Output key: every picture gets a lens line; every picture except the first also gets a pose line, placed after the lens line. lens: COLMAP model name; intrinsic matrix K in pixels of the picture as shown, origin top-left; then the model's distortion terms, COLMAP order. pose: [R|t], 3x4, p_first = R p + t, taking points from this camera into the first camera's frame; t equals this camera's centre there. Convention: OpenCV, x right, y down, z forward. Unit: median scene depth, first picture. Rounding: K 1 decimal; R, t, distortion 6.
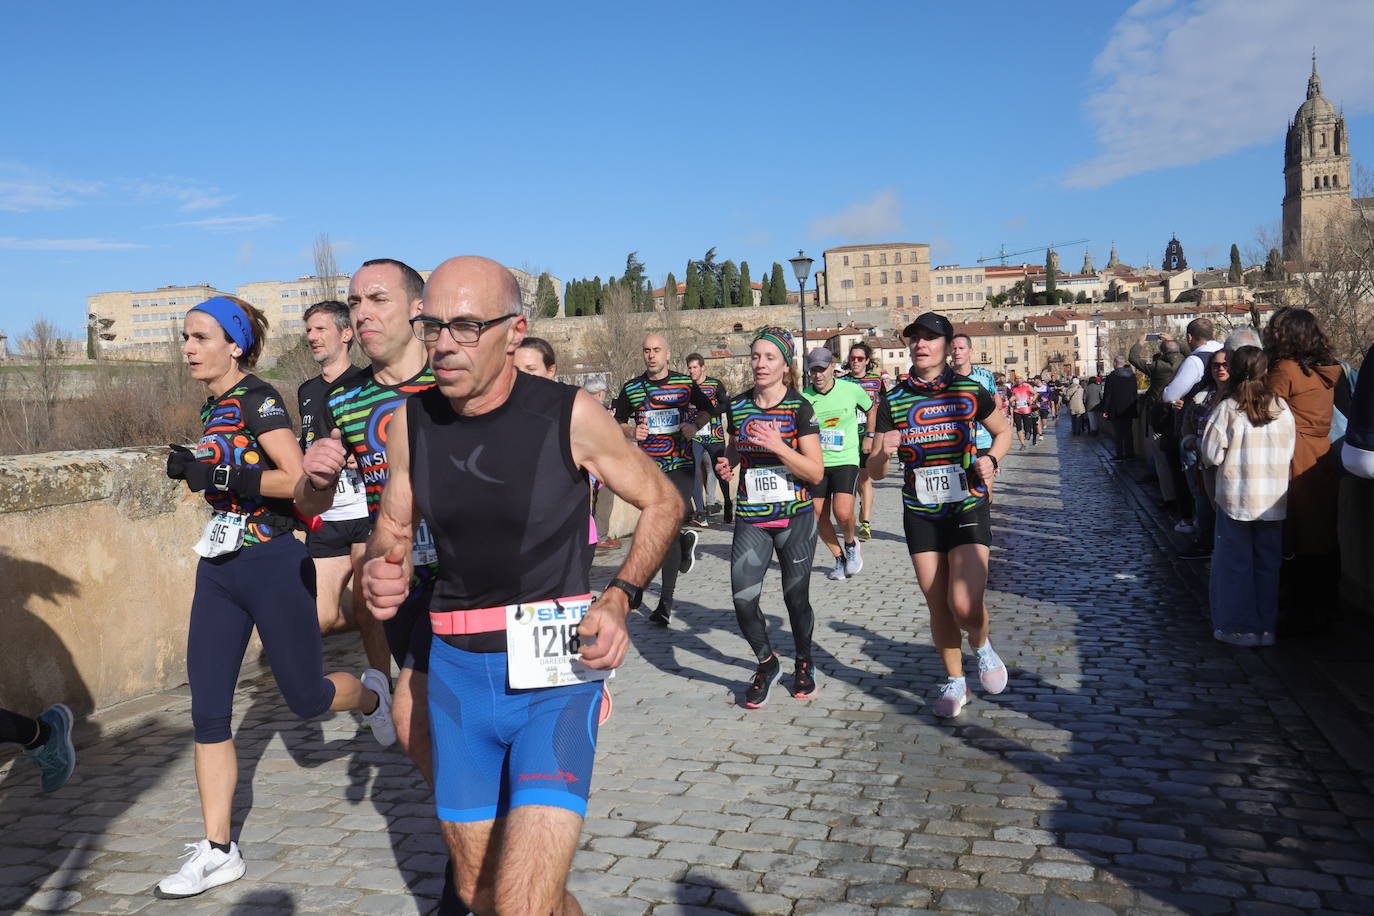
lens RADIAL K [[1126.4, 0, 681.4], [0, 1126.4, 459.1], [0, 0, 1]] dist [-0.040828, 0.103855]
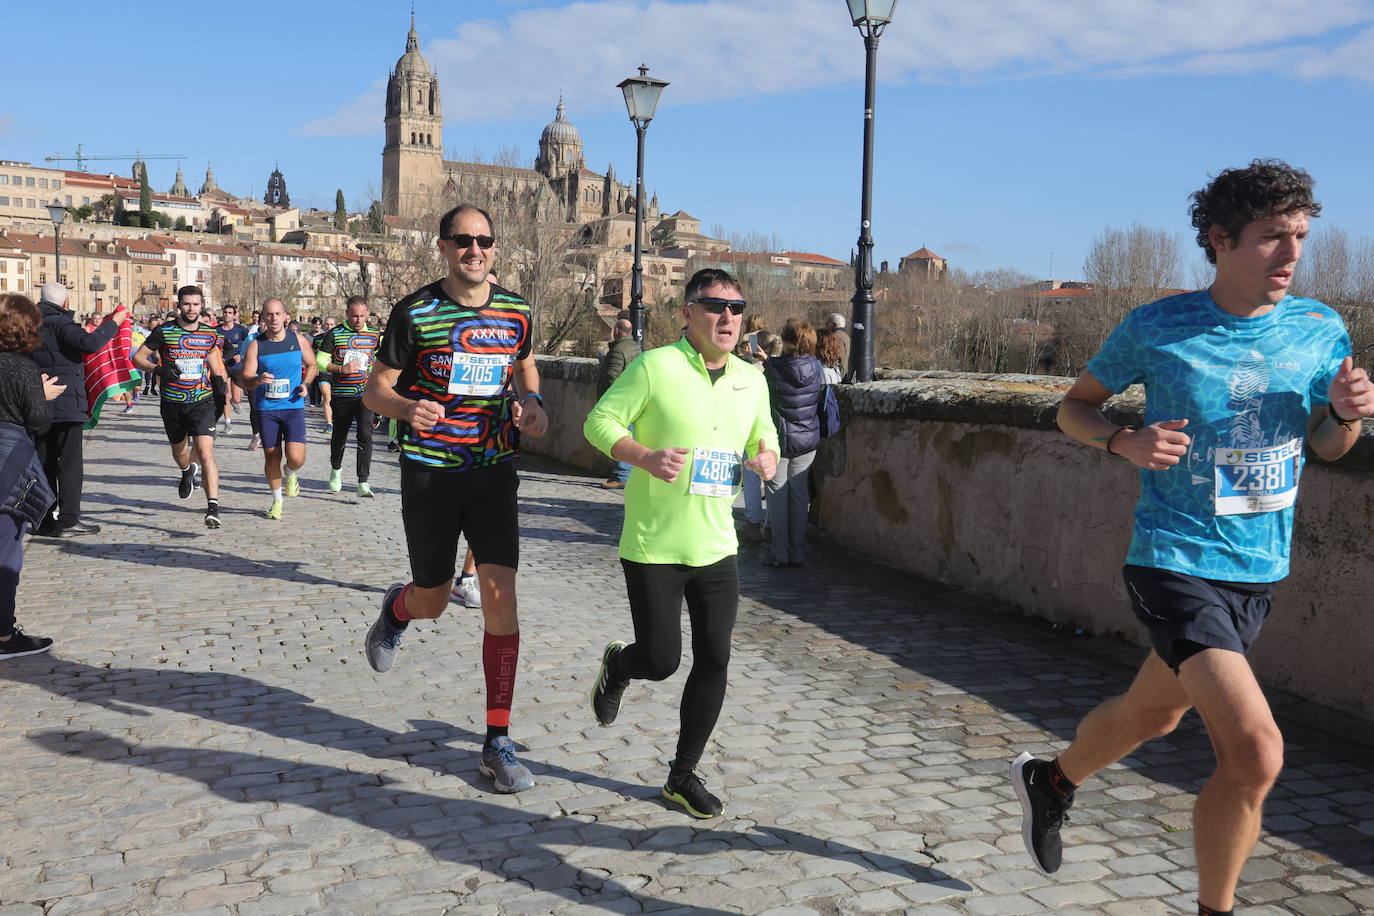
lens RADIAL K [[1302.8, 0, 683.2], [0, 1302.8, 458.8], [0, 0, 1]] dist [-0.022212, 0.122310]
pose [[0.743457, 0.010480, 0.668702, -0.260069], [-0.038024, 0.998922, 0.026619, -0.001128], [-0.667702, -0.045217, 0.743054, -0.313625]]
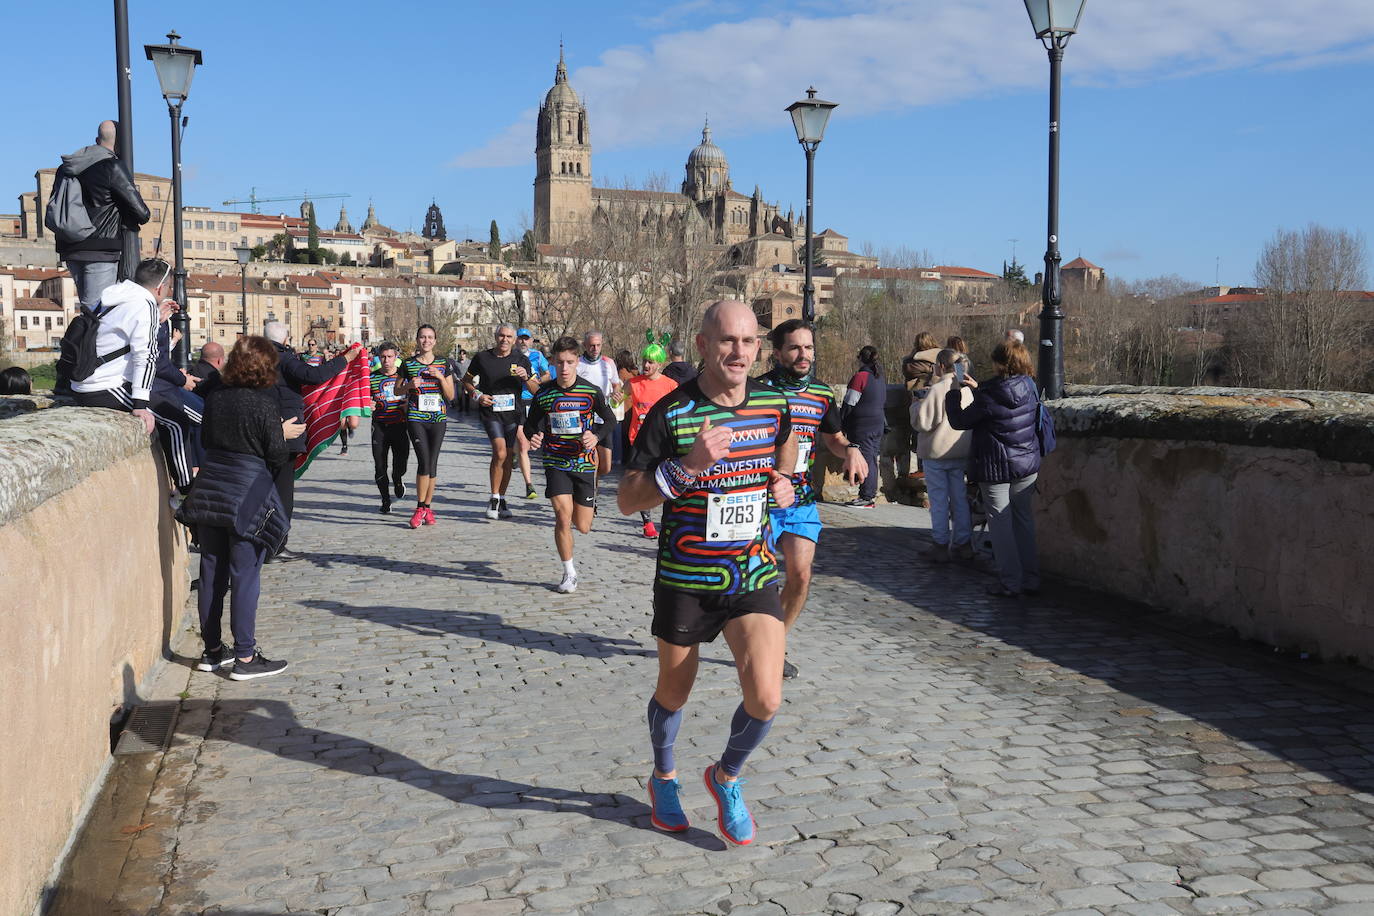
lens RADIAL K [[1305.1, 0, 679.6], [0, 1305.1, 455.1], [0, 0, 1]] dist [-0.027101, 0.136261]
pose [[0.816885, 0.009789, 0.576718, -0.268152], [-0.020320, 0.999724, 0.011813, -0.001557], [-0.576443, -0.021369, 0.816858, -0.309455]]
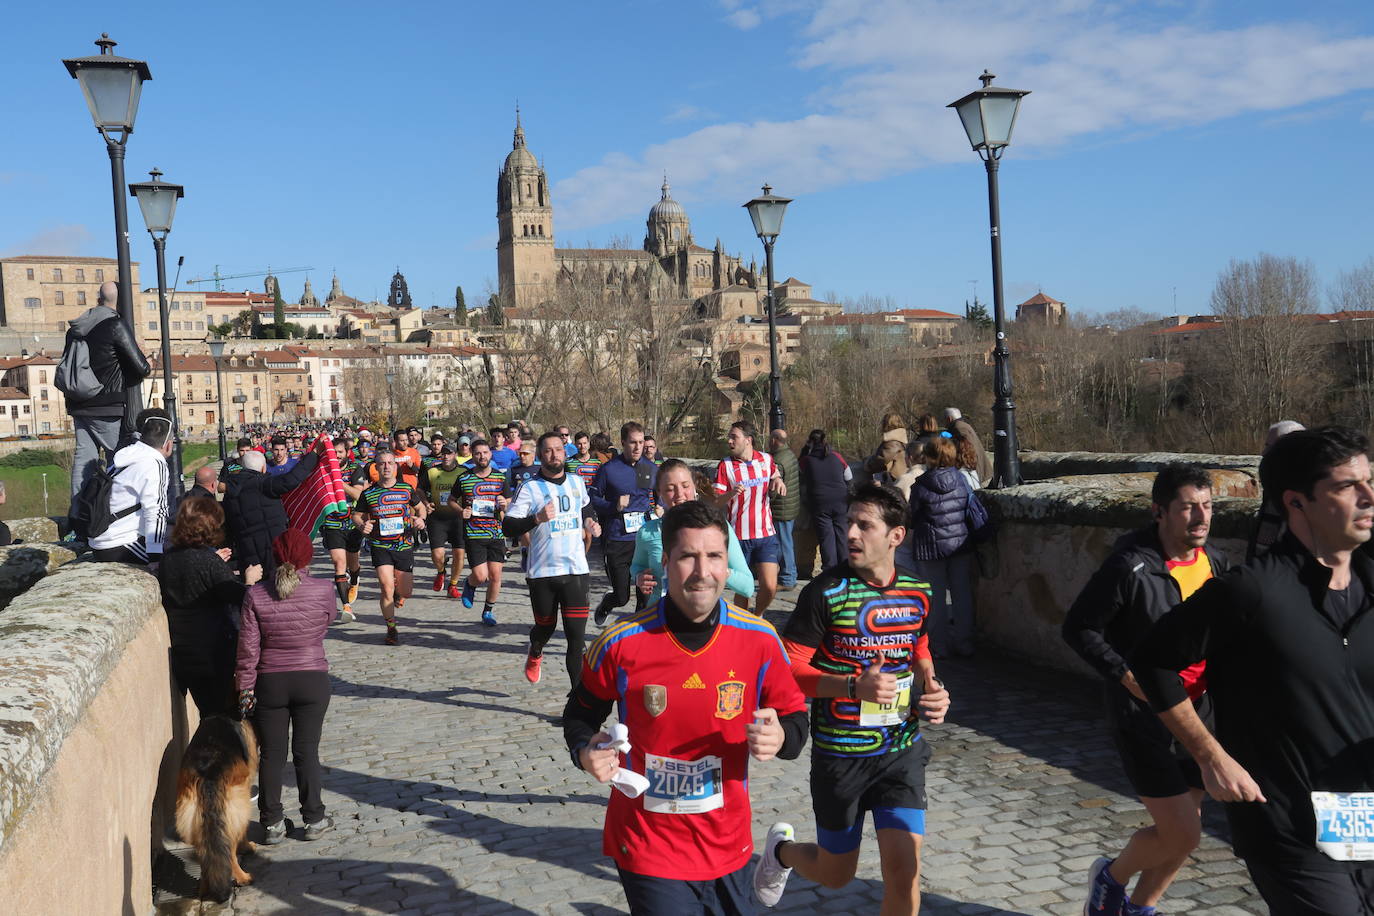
lens RADIAL K [[1305.1, 0, 679.6], [0, 1305.1, 455.1], [0, 0, 1]] dist [-0.027101, 0.136261]
pose [[0.805409, -0.009227, 0.592647, -0.278952], [0.032149, 0.999087, -0.028135, -0.014669], [-0.591846, 0.041714, 0.804971, -0.323098]]
